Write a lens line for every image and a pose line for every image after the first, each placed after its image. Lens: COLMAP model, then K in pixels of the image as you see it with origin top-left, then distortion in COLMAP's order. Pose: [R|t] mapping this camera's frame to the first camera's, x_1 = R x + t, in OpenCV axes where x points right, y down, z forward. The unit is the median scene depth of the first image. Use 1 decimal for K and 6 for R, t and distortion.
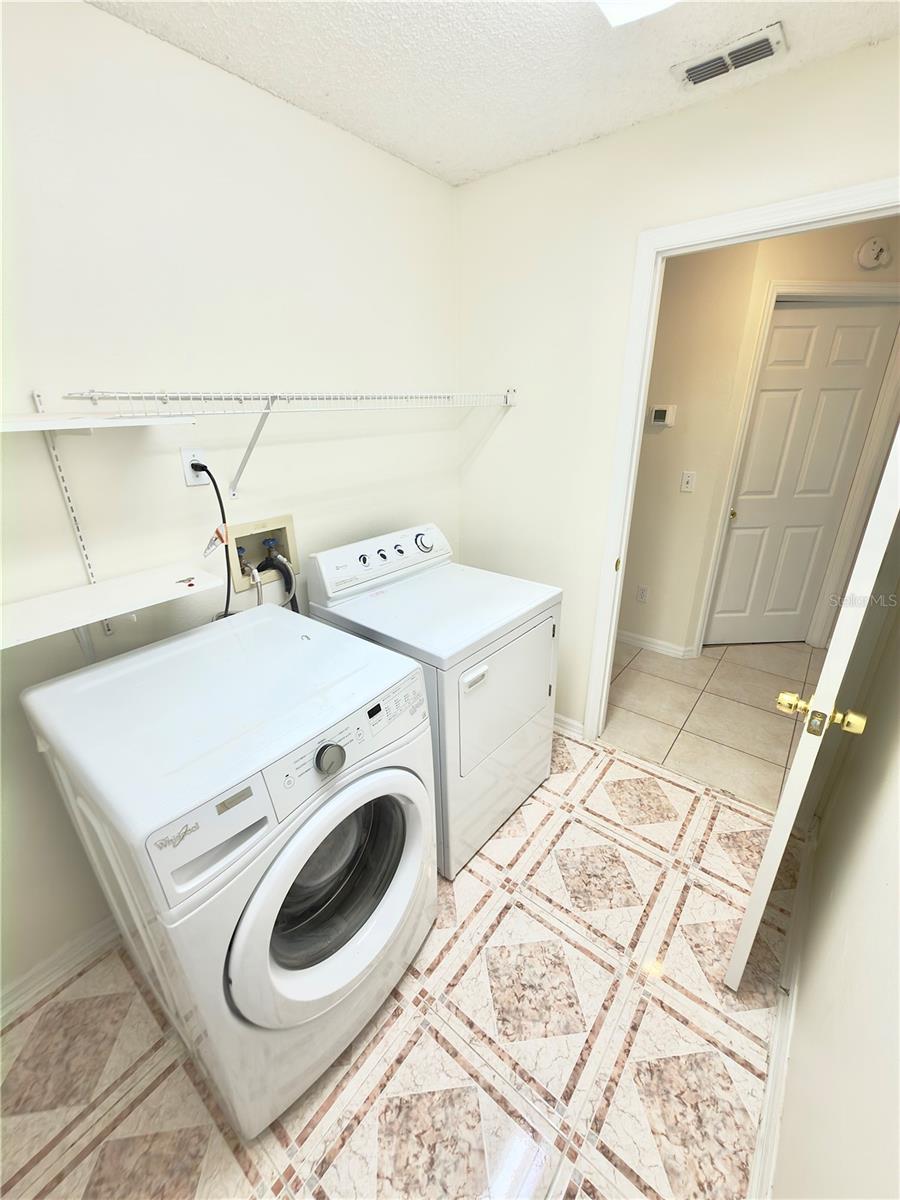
lens RADIAL K [[478.5, 0, 449.2], [0, 478.5, 600.9], [0, 0, 1]] dist [-0.001650, 0.000211]
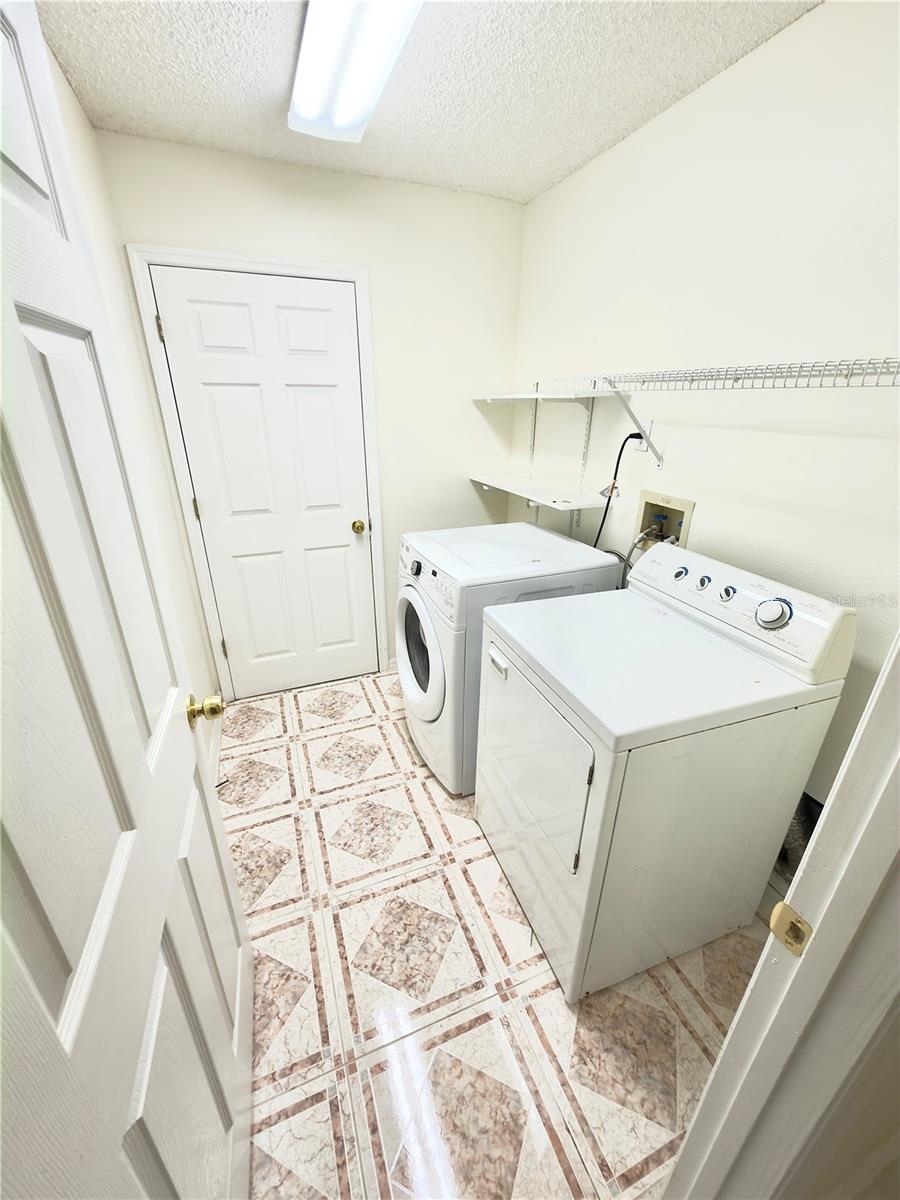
lens RADIAL K [[478.5, 0, 449.2], [0, 478.5, 600.9], [0, 0, 1]] dist [-0.001650, 0.000211]
pose [[-0.486597, 0.349400, -0.800714, 0.817841], [-0.339151, 0.769107, 0.541711, -0.420597], [0.805109, 0.535158, -0.255746, 1.054920]]
